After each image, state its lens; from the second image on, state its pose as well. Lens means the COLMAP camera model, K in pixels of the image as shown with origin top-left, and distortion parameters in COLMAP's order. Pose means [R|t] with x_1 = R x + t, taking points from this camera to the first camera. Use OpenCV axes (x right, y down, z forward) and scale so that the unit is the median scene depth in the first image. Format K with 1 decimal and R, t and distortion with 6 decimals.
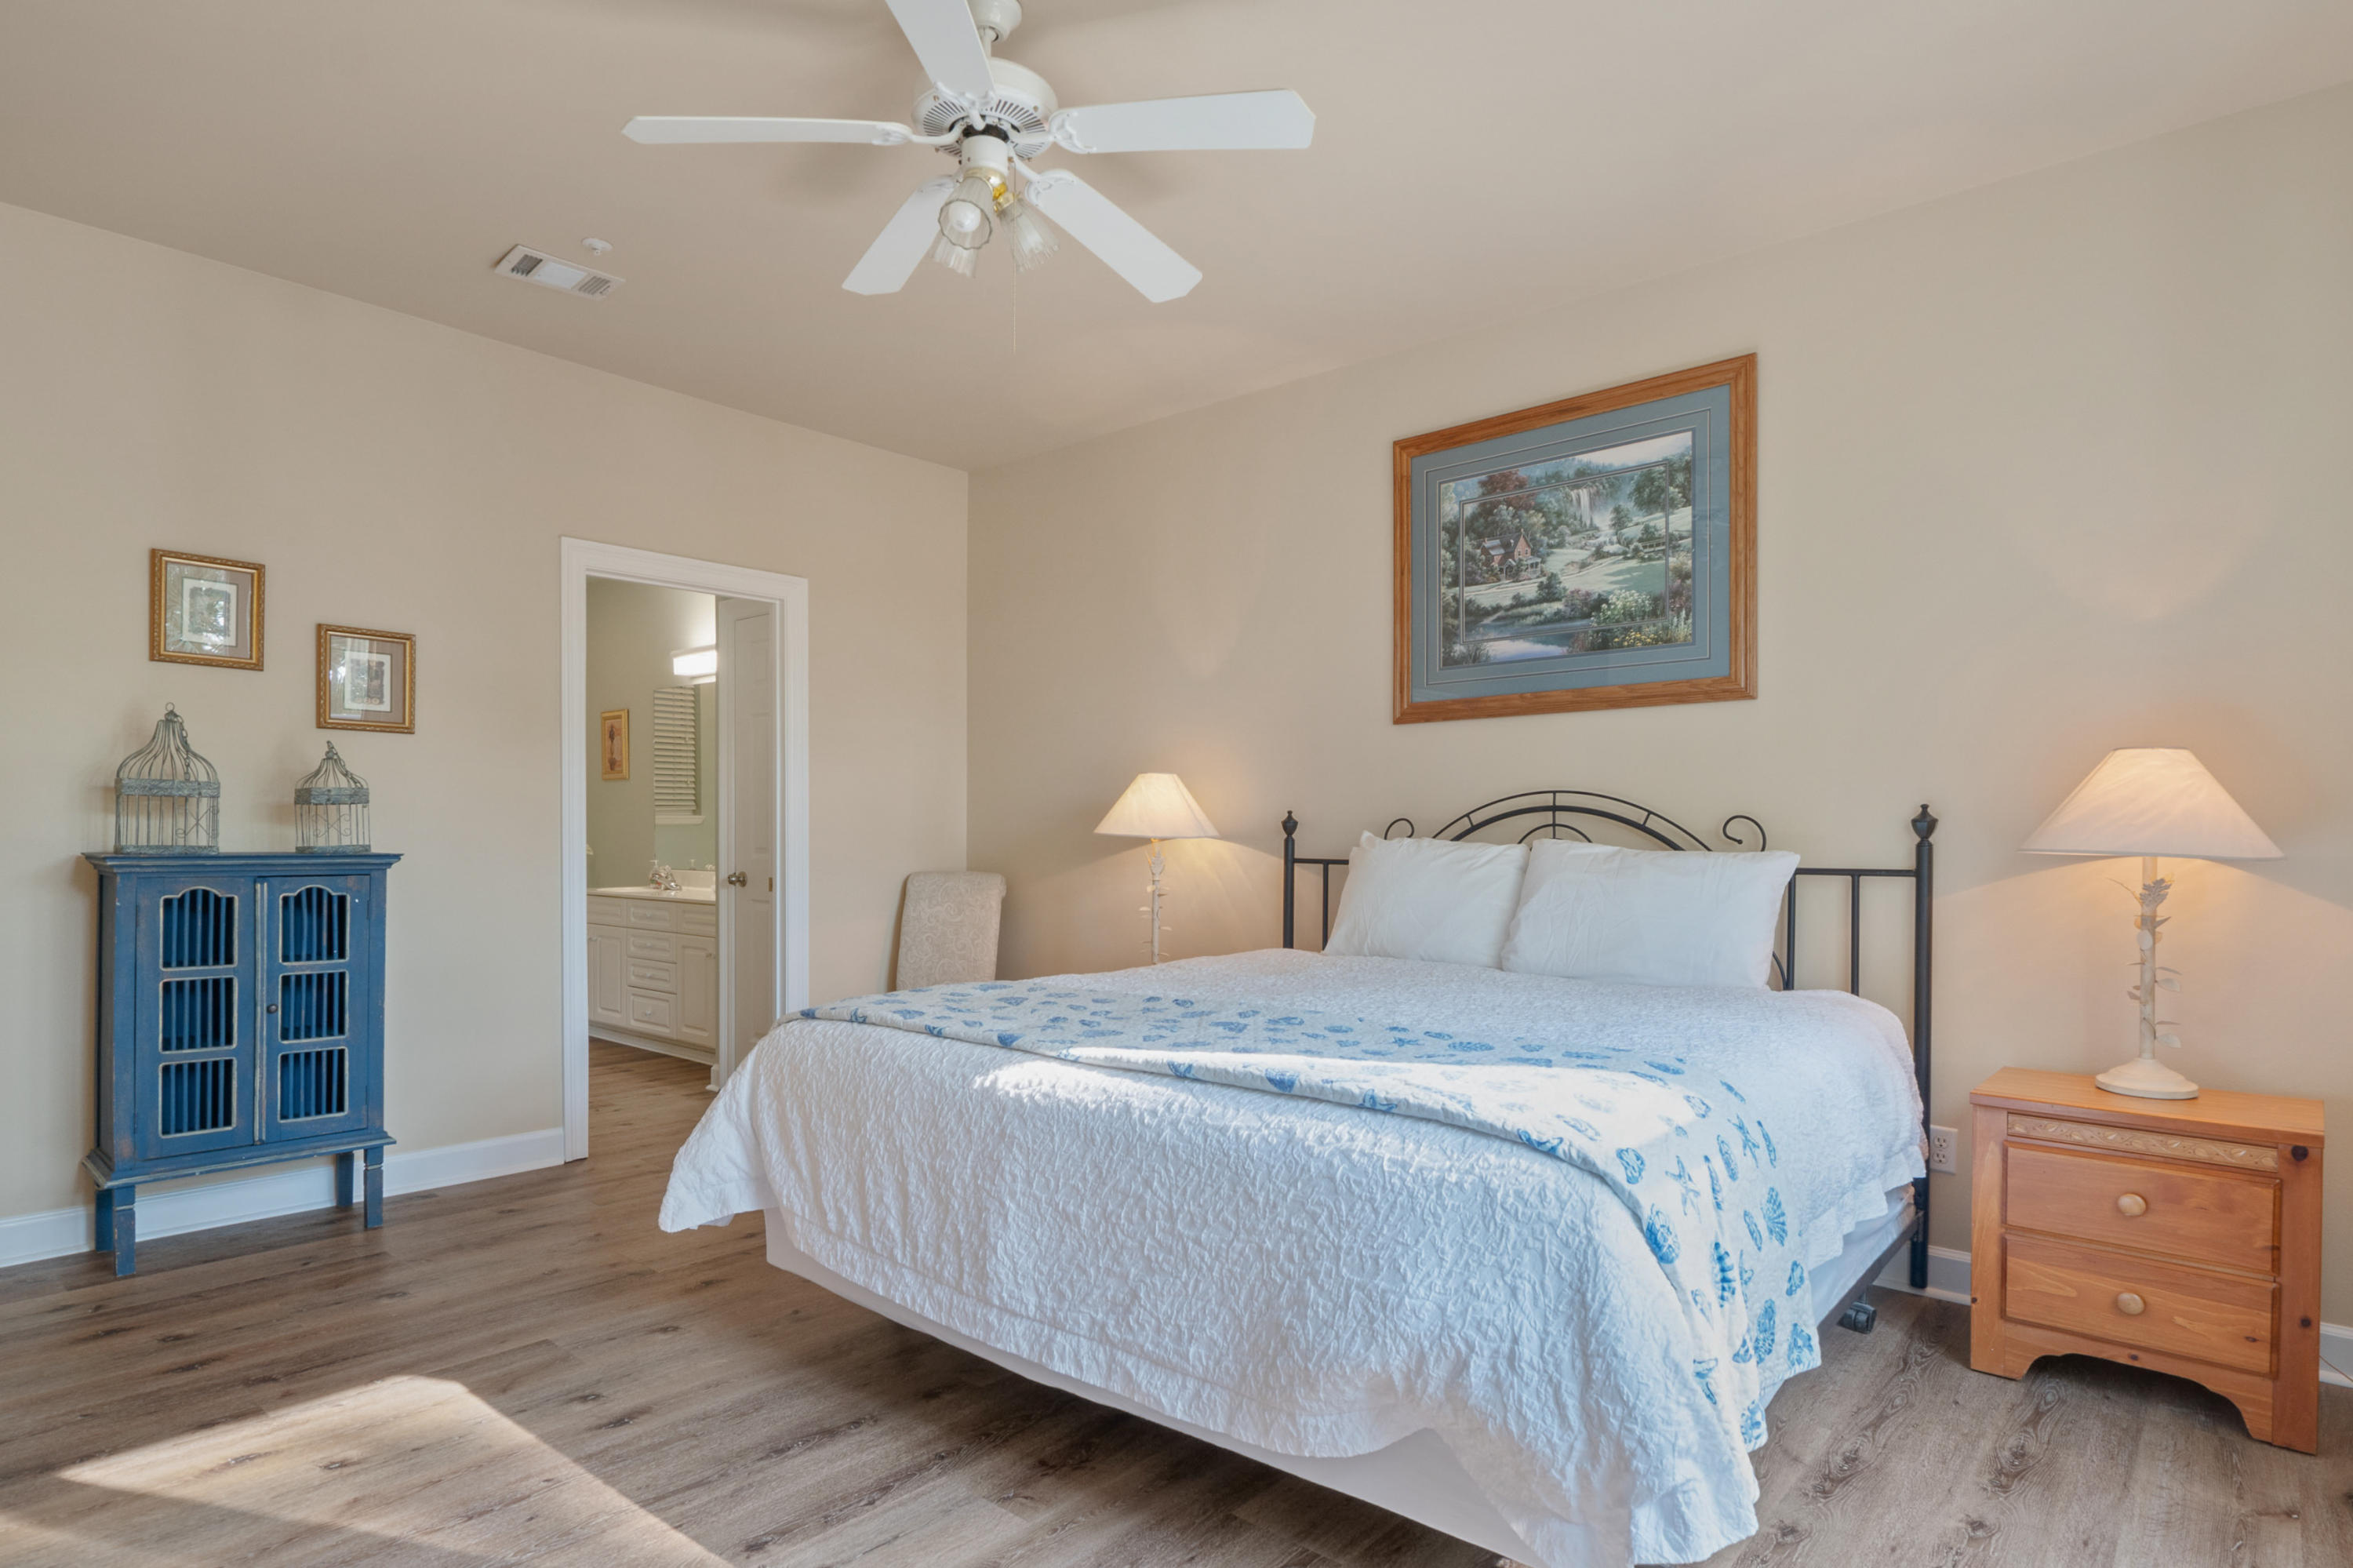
lens RADIAL K [[1248.8, 0, 1169.8], [0, 1248.8, 854.1], [0, 0, 1]] dist [-0.001152, -0.002382]
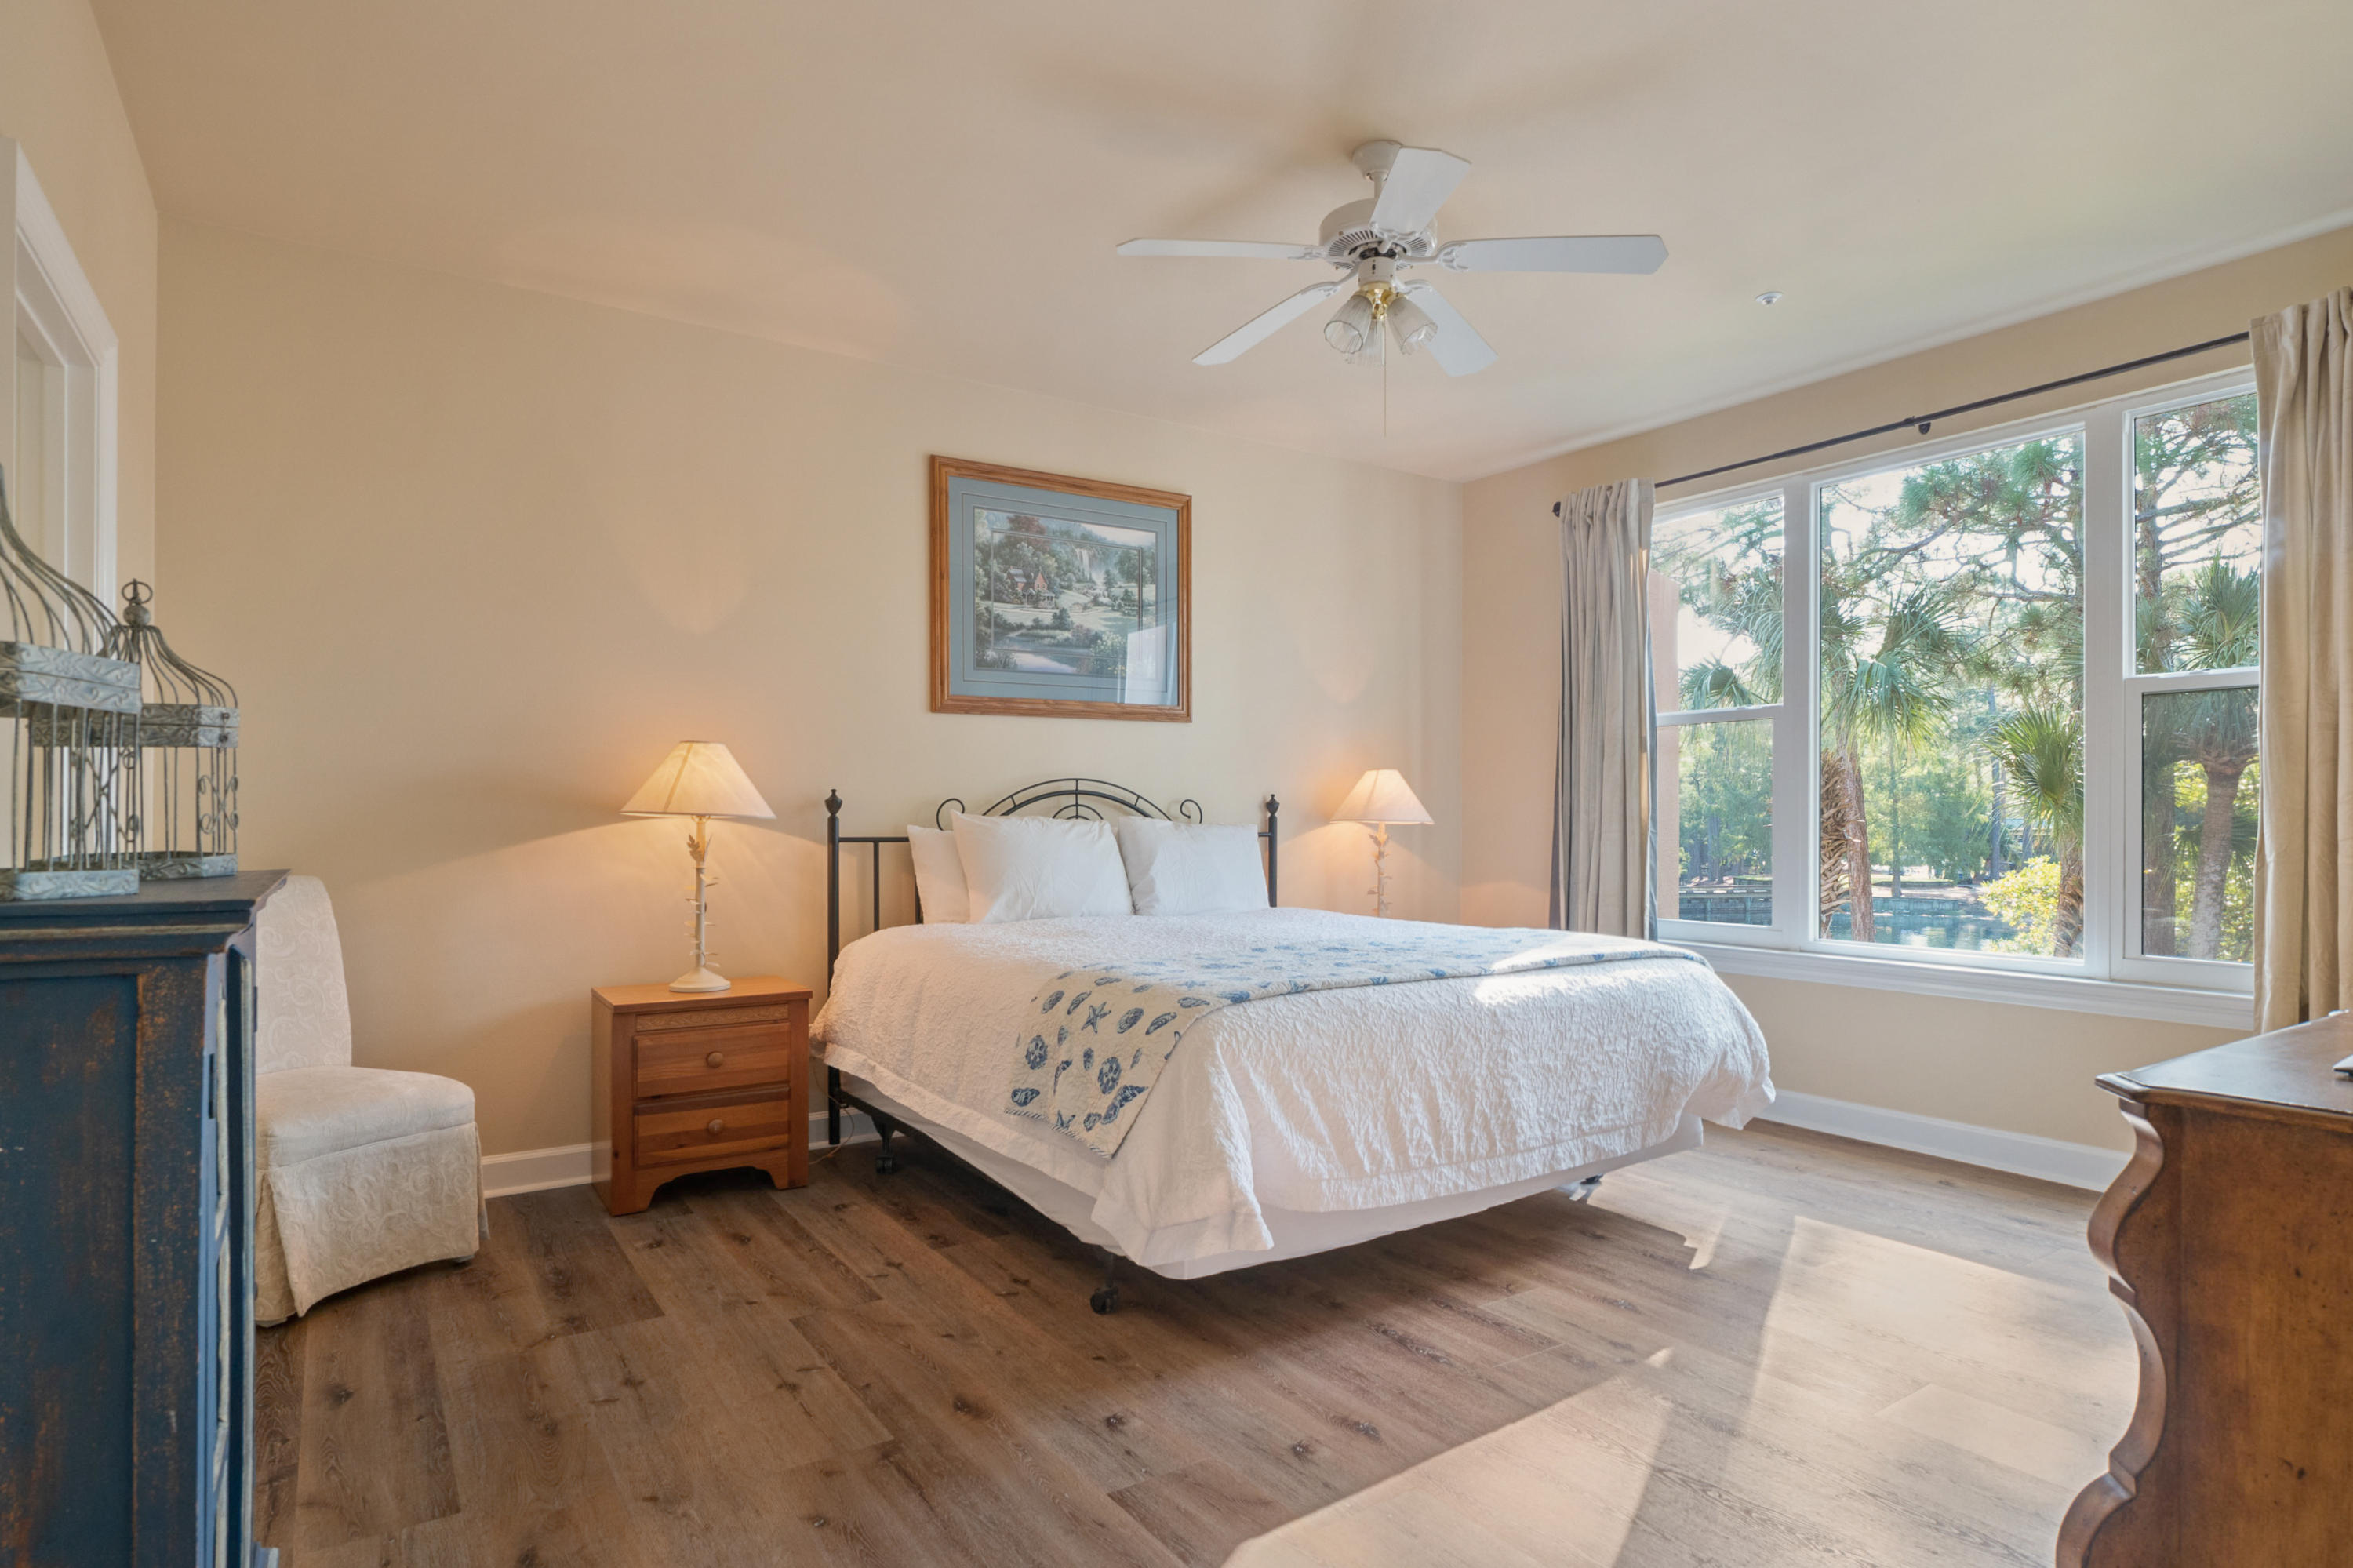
lens RADIAL K [[1248.8, 0, 1172.4], [0, 1248.8, 800.4], [0, 0, 1]] dist [-0.001152, -0.002382]
pose [[0.262275, 0.004718, 0.964982, -0.899395], [0.014769, 0.999851, -0.008903, -0.015169], [-0.964880, 0.016587, 0.262166, 0.561887]]
